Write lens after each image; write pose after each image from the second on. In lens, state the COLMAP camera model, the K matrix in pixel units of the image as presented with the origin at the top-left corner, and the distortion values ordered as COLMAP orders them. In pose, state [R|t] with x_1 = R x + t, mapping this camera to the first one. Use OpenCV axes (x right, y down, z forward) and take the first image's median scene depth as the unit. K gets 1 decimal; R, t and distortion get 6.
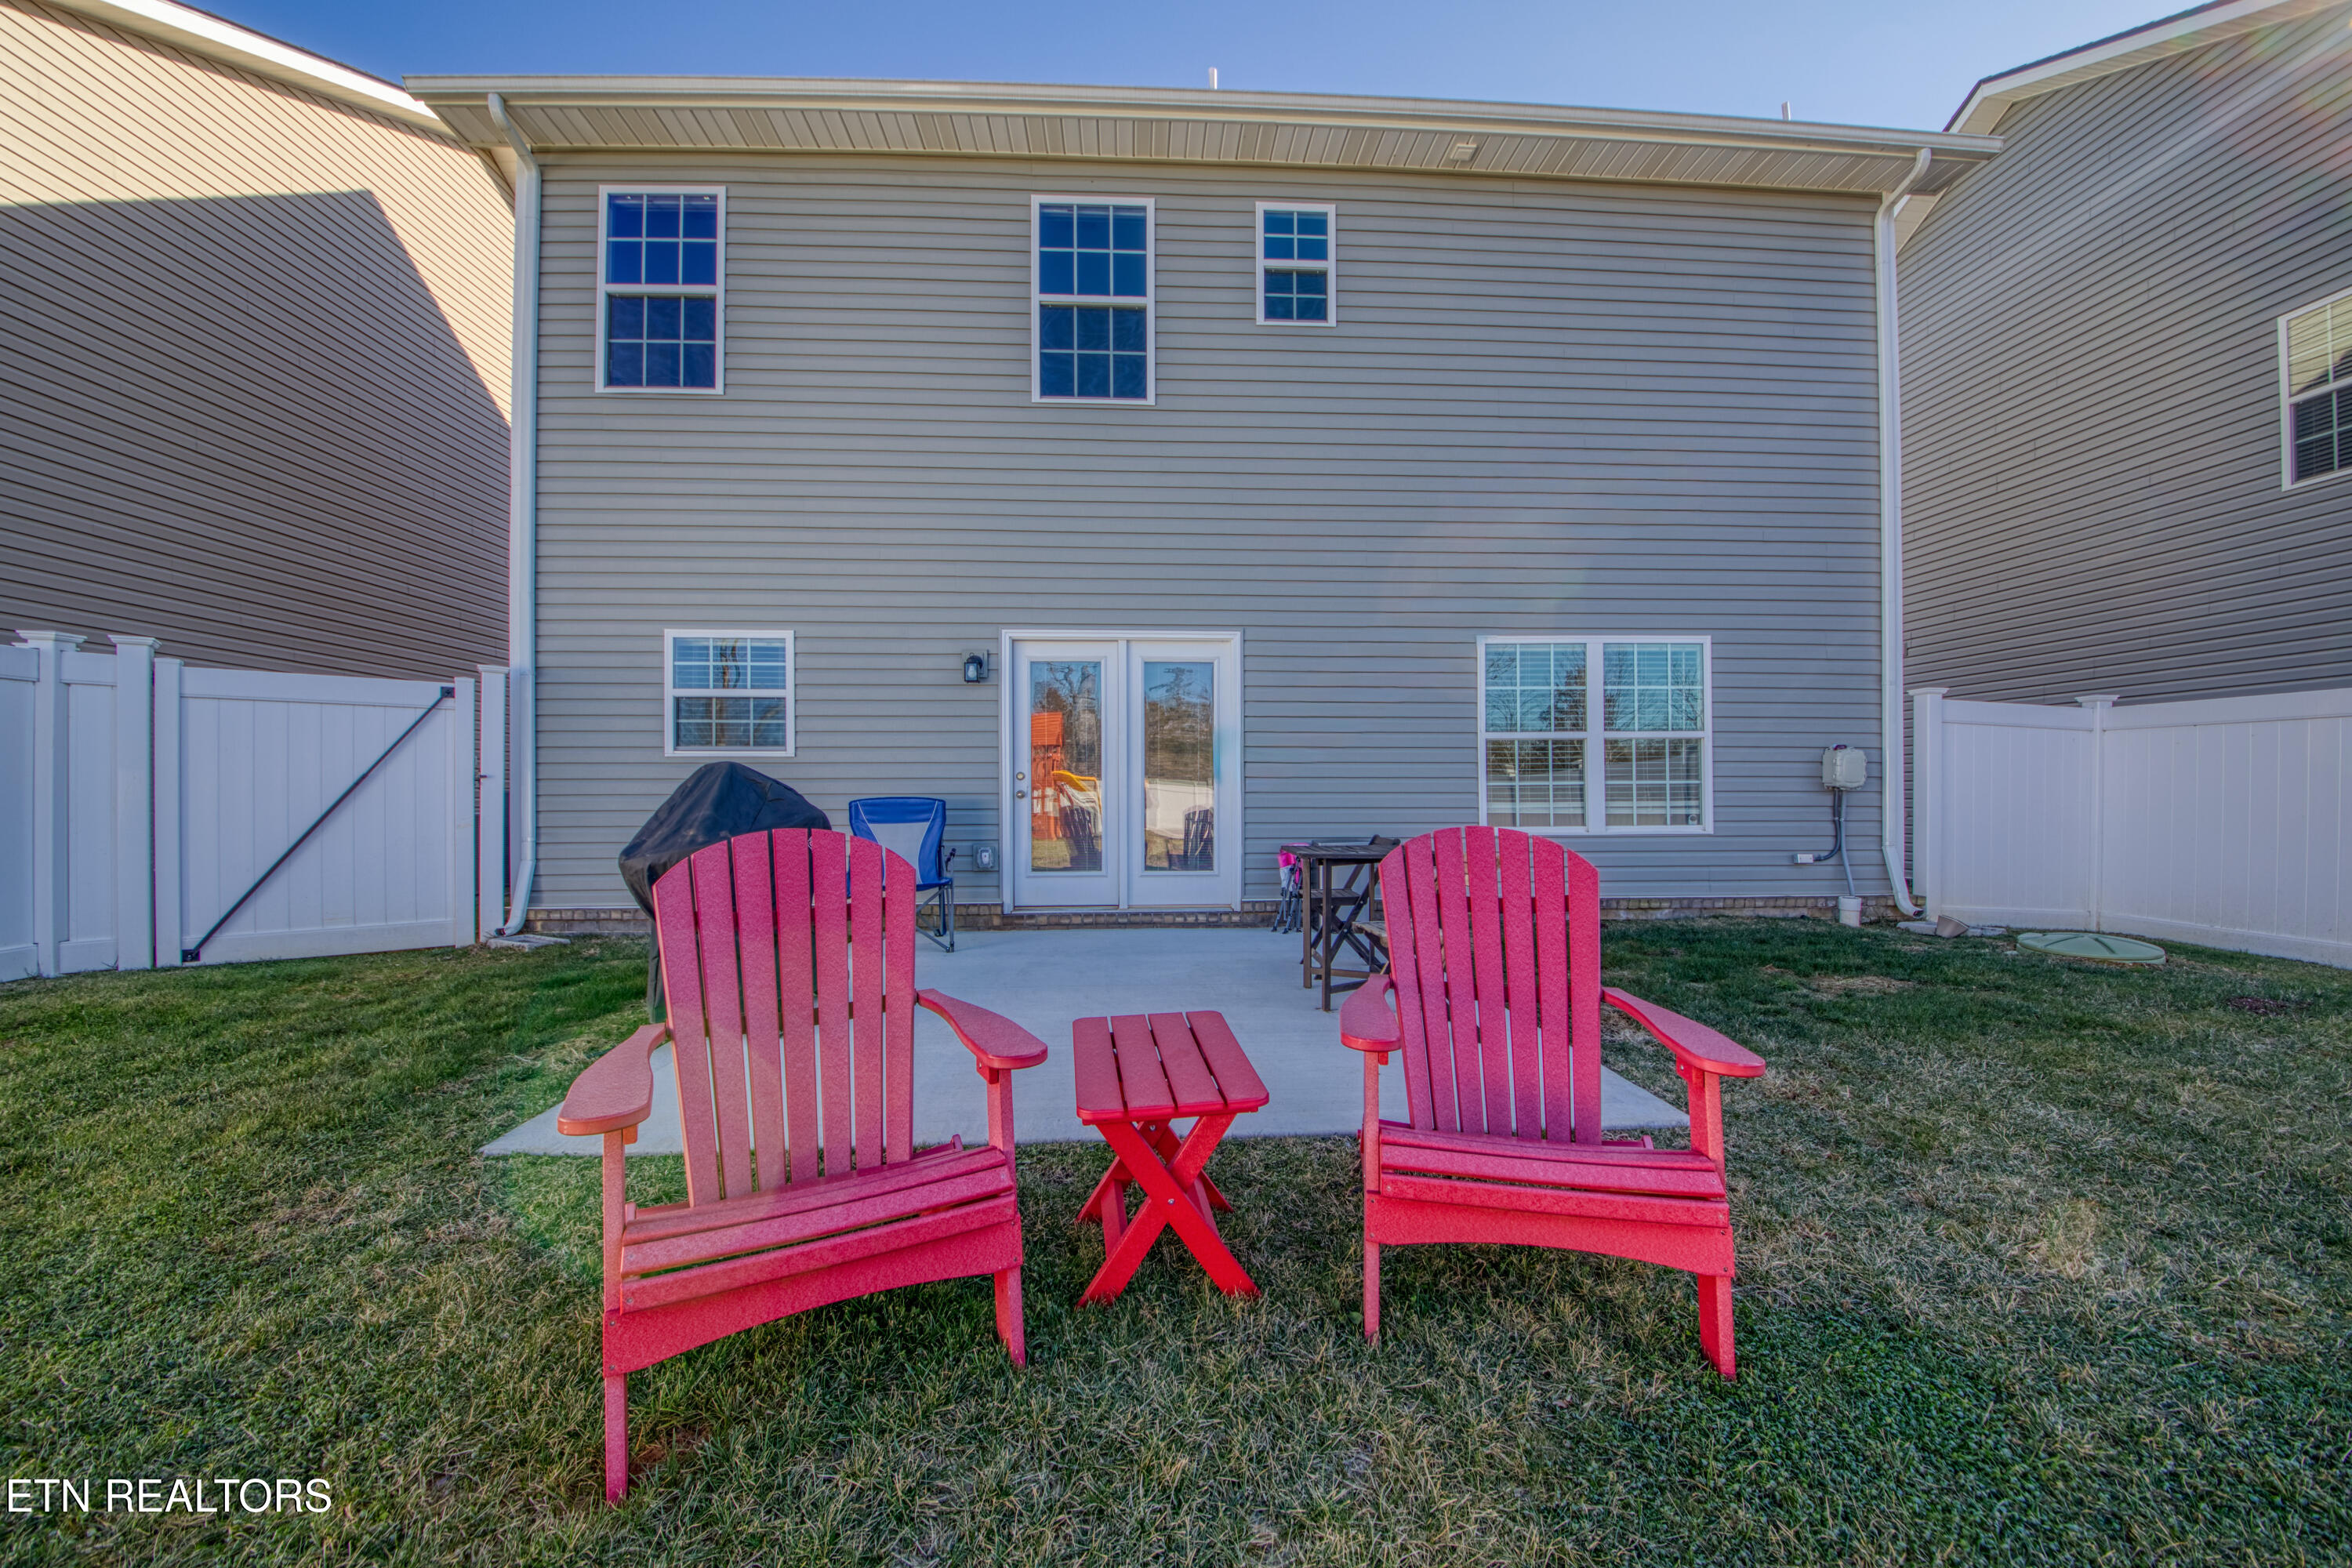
lens RADIAL K [[869.2, 0, 1179.6], [0, 869.2, 798.4], [0, 0, 1]] dist [-0.007377, -0.001946]
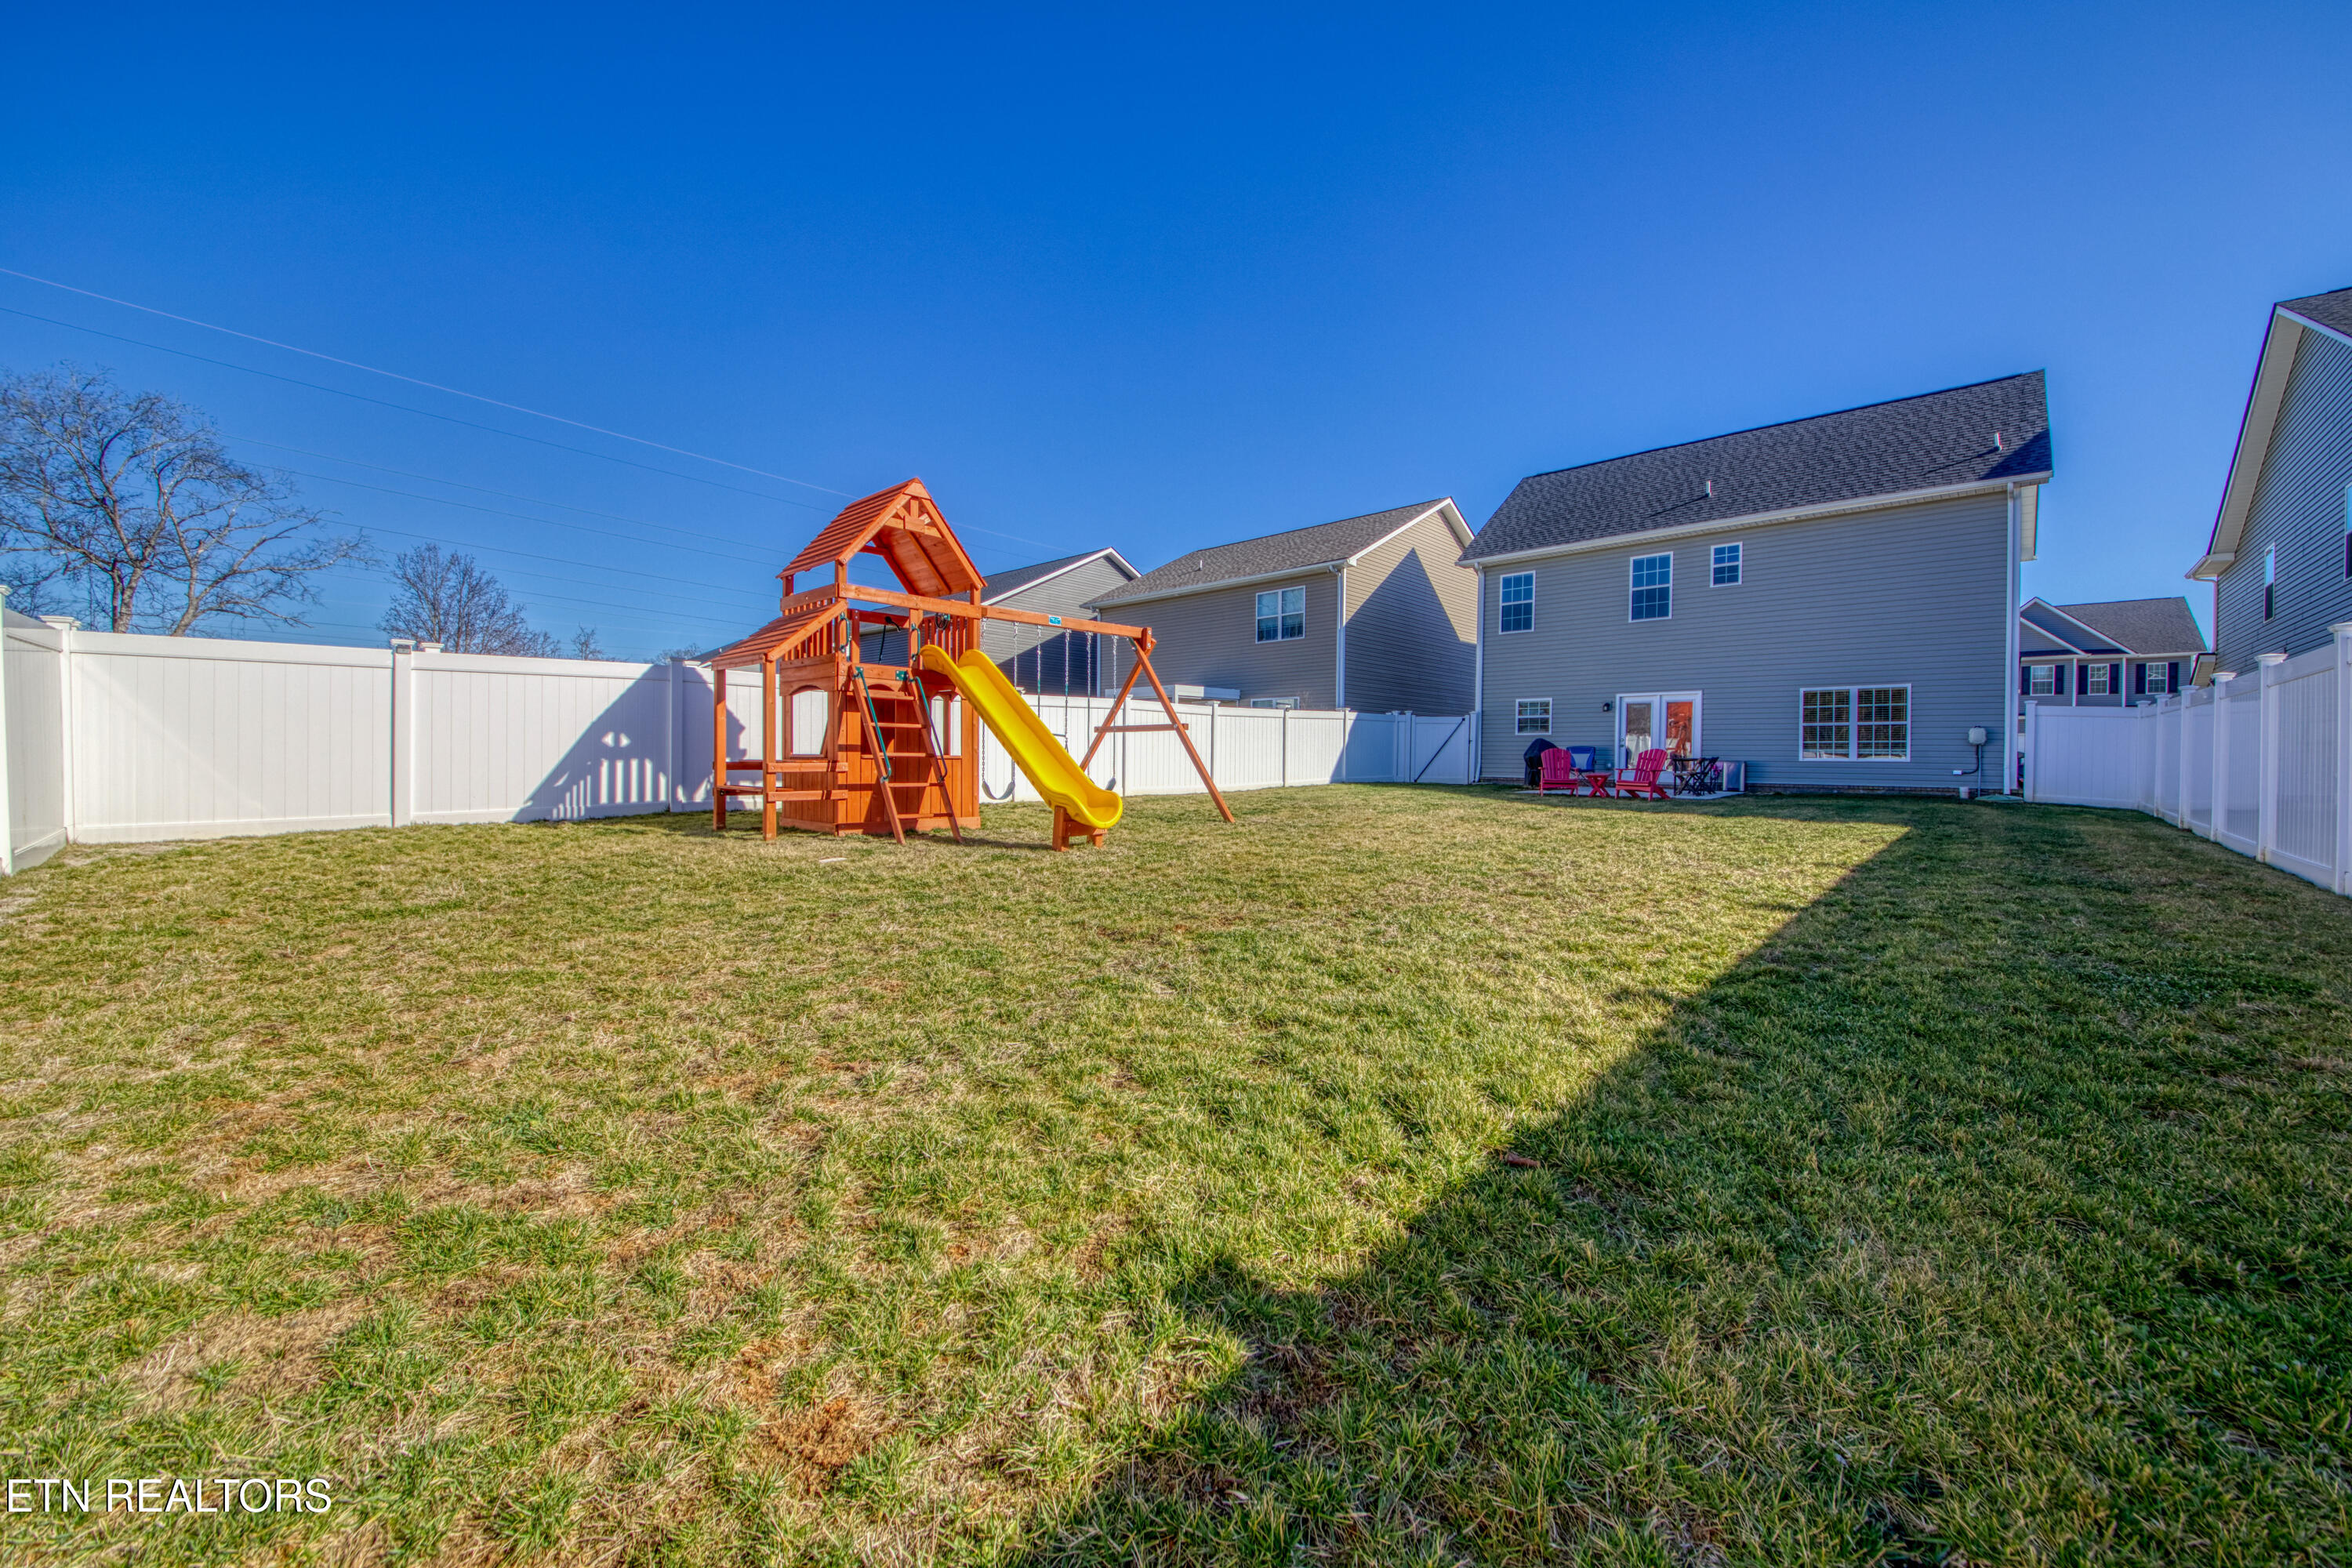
lens RADIAL K [[869.2, 0, 1175.6], [0, 869.2, 788.7], [0, 0, 1]] dist [-0.007377, -0.001946]
pose [[0.686908, 0.036235, -0.725841, 1.009960], [-0.008348, 0.999084, 0.041976, 0.033579], [0.726697, -0.022774, 0.686581, -2.384737]]
